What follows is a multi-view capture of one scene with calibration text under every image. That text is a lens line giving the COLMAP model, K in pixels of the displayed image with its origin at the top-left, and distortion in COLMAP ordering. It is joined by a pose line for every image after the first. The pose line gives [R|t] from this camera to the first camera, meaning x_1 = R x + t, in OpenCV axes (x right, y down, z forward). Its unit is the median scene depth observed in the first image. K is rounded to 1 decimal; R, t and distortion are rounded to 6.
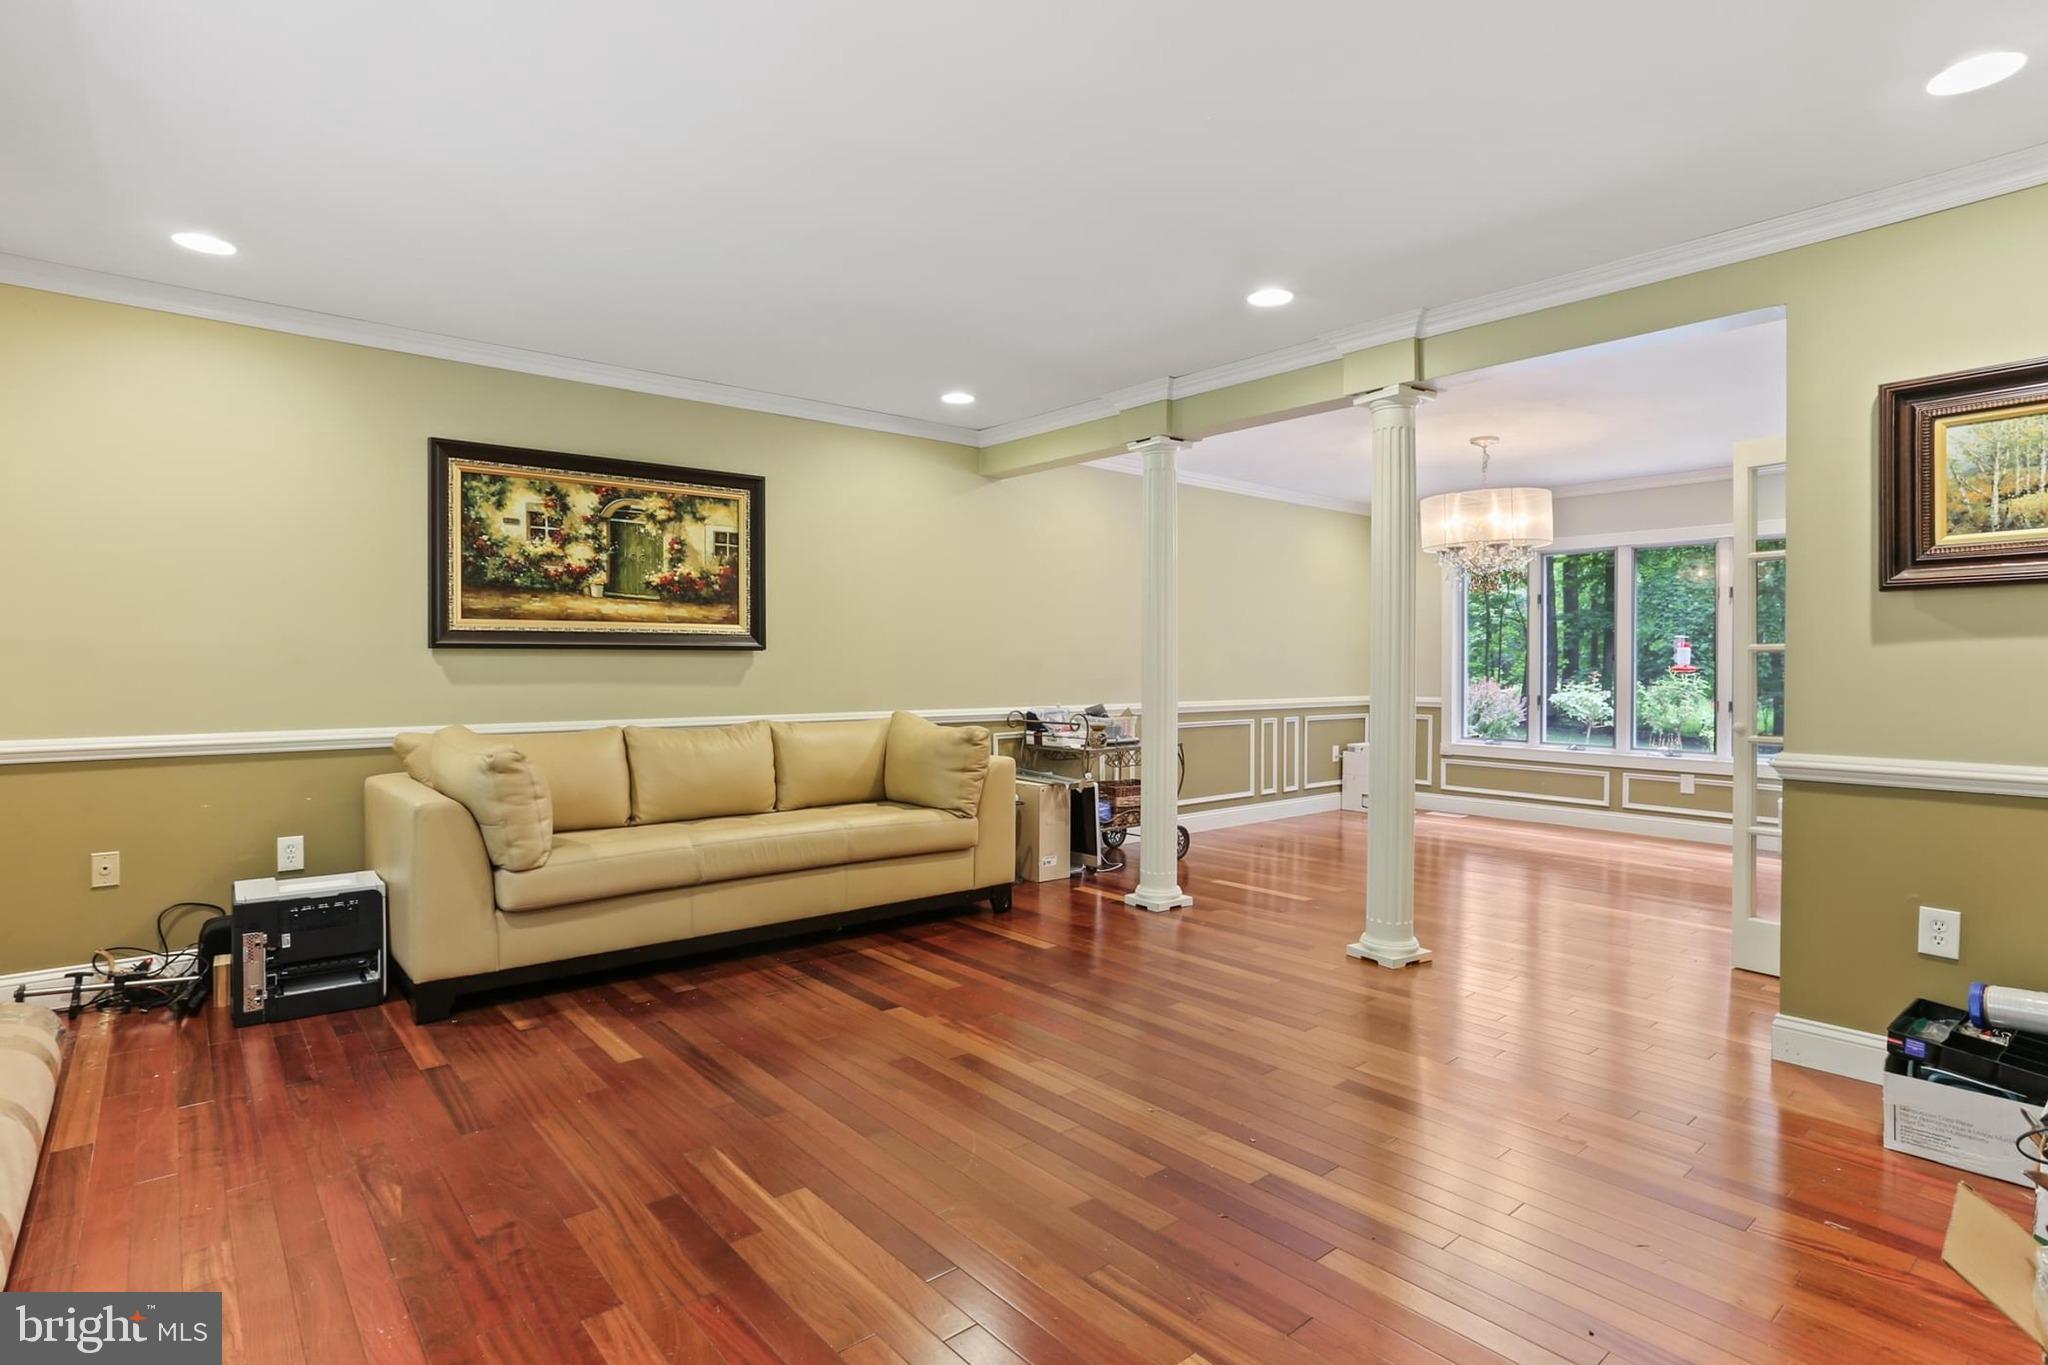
lens RADIAL K [[1024.8, 0, 1035.9], [0, 1024.8, 689.7], [0, 0, 1]] dist [-0.002000, 0.000043]
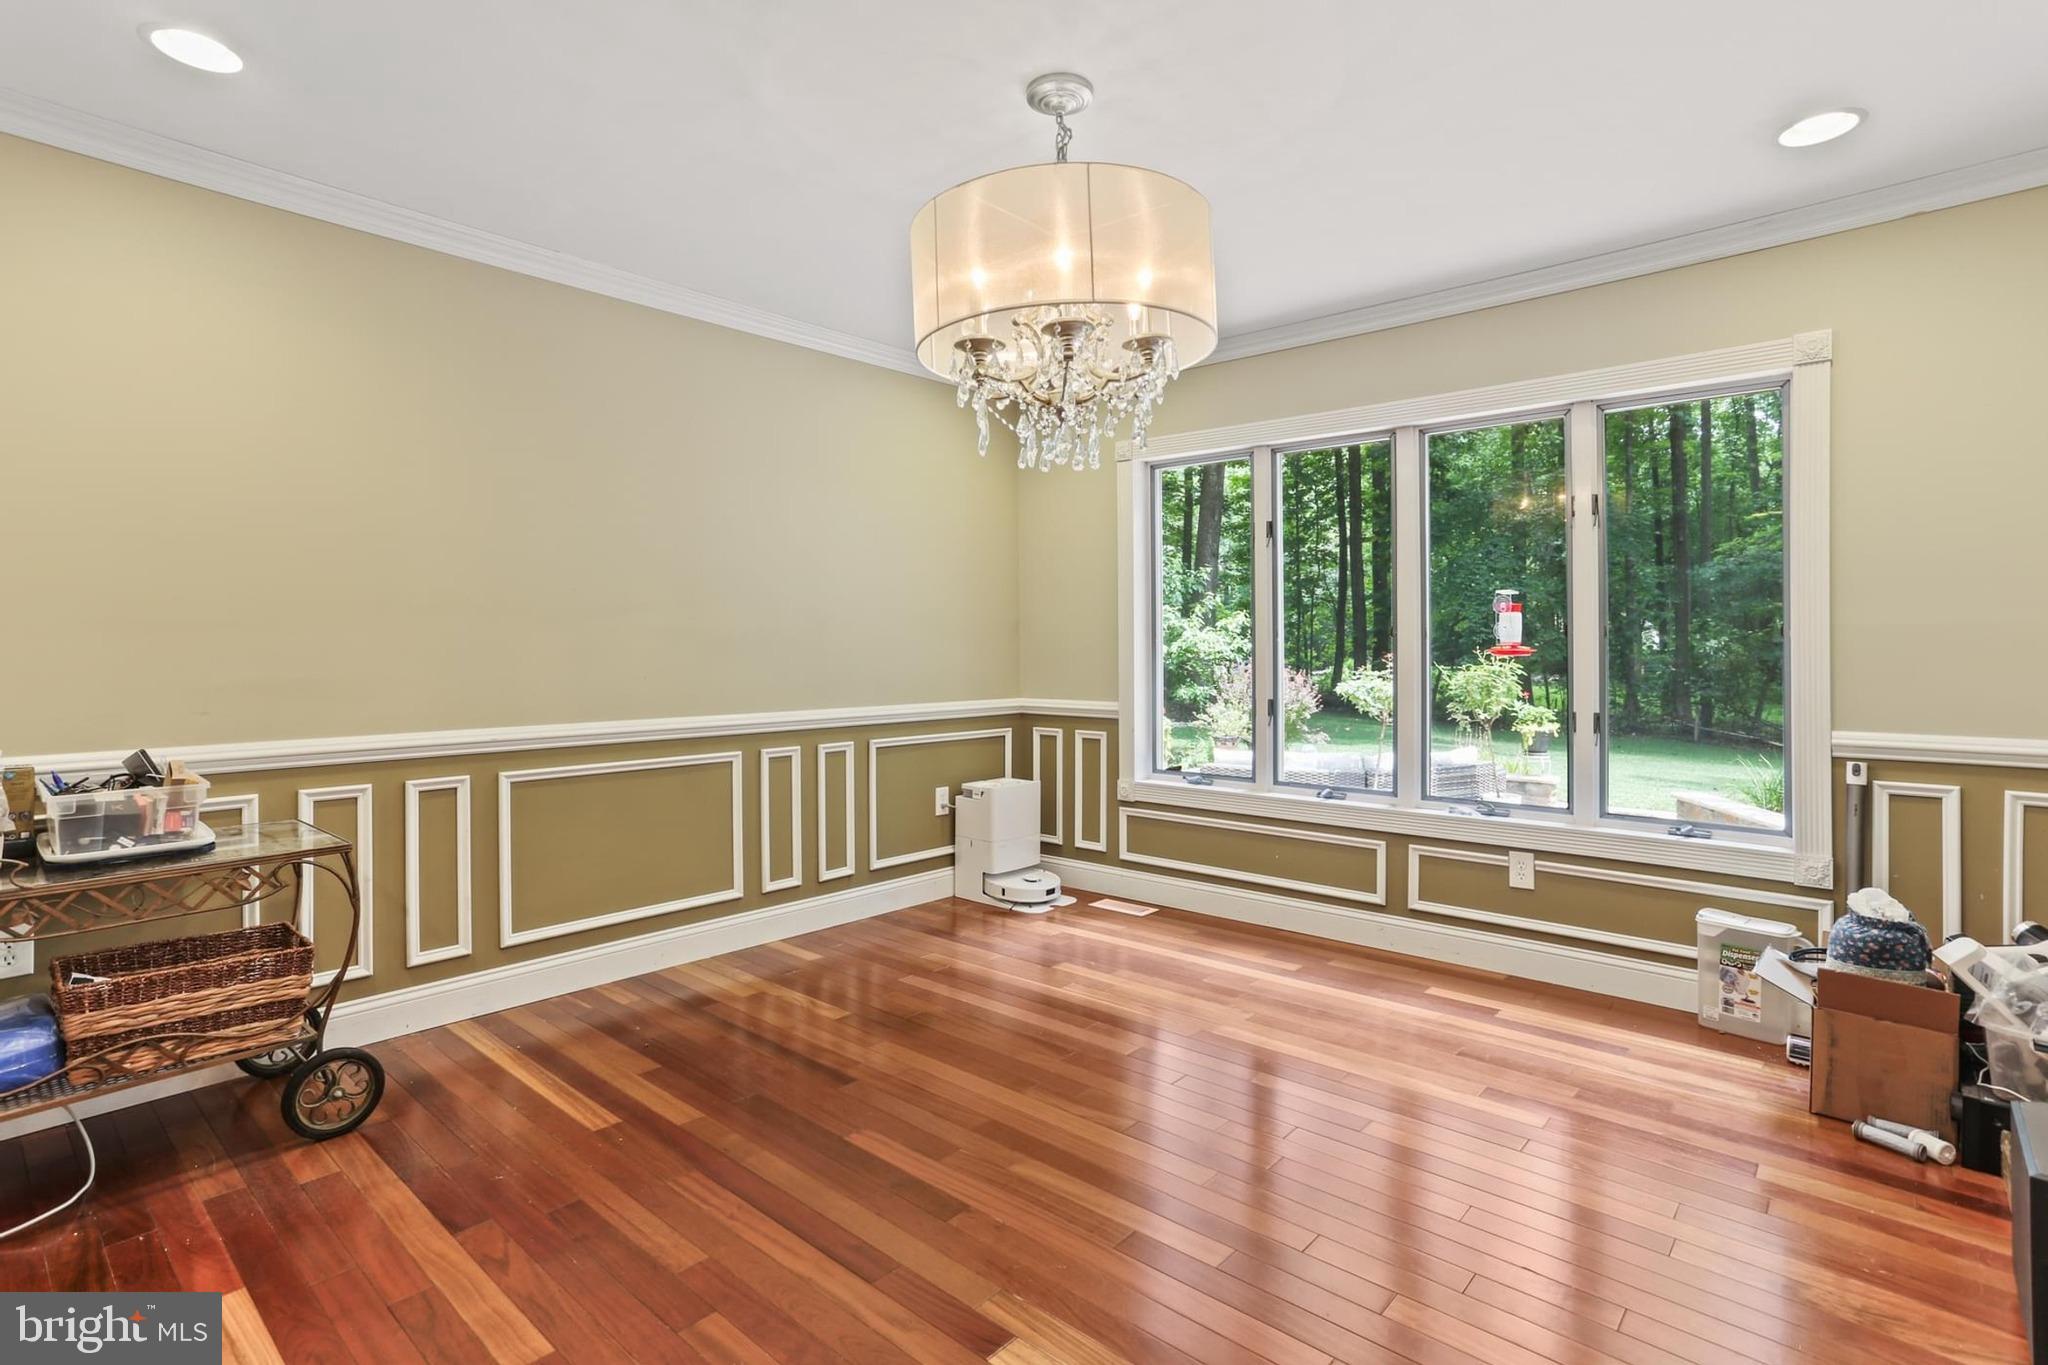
lens RADIAL K [[1019.6, 0, 971.4], [0, 1019.6, 668.9], [0, 0, 1]] dist [-0.044181, 0.000025]
pose [[0.995688, -0.007518, 0.092459, 0.267555], [0.007915, 0.999961, -0.003932, -0.010083], [-0.092426, 0.004647, 0.995709, 0.445054]]
